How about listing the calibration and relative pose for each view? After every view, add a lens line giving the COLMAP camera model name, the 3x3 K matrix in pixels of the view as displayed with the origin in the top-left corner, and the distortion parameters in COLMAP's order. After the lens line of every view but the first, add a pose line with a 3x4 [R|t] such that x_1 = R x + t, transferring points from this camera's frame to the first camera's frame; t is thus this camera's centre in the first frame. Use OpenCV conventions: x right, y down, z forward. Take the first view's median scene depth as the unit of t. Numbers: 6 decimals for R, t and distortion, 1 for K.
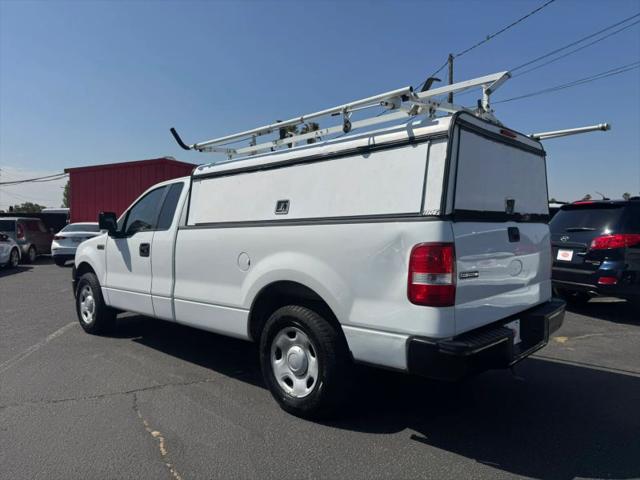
lens RADIAL K [[445.1, 0, 315.5], [0, 445.1, 236.6], [0, 0, 1]] dist [0.089636, -0.137567]
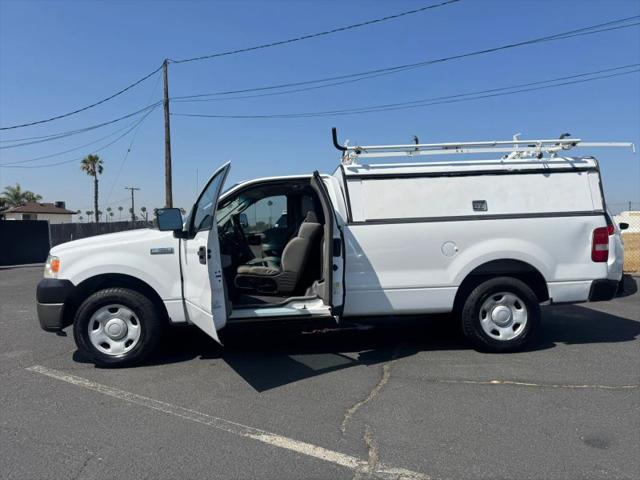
lens RADIAL K [[445.1, 0, 315.5], [0, 445.1, 236.6], [0, 0, 1]] dist [0.089636, -0.137567]
pose [[0.699283, -0.026734, 0.714345, -1.486738], [0.032718, 0.999450, 0.005376, 0.002477], [-0.714096, 0.019613, 0.699773, 0.429411]]
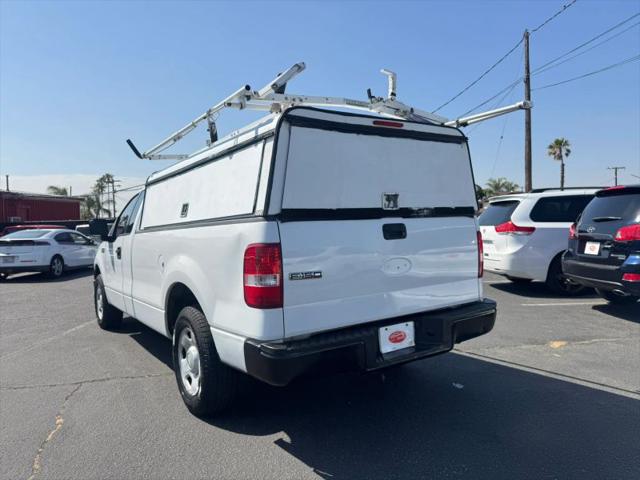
lens RADIAL K [[445.1, 0, 315.5], [0, 445.1, 236.6], [0, 0, 1]] dist [0.089636, -0.137567]
pose [[0.977454, -0.026404, -0.209490, 0.462429], [0.027939, 0.999600, 0.004369, -0.002214], [0.209291, -0.010124, 0.977801, 0.055005]]
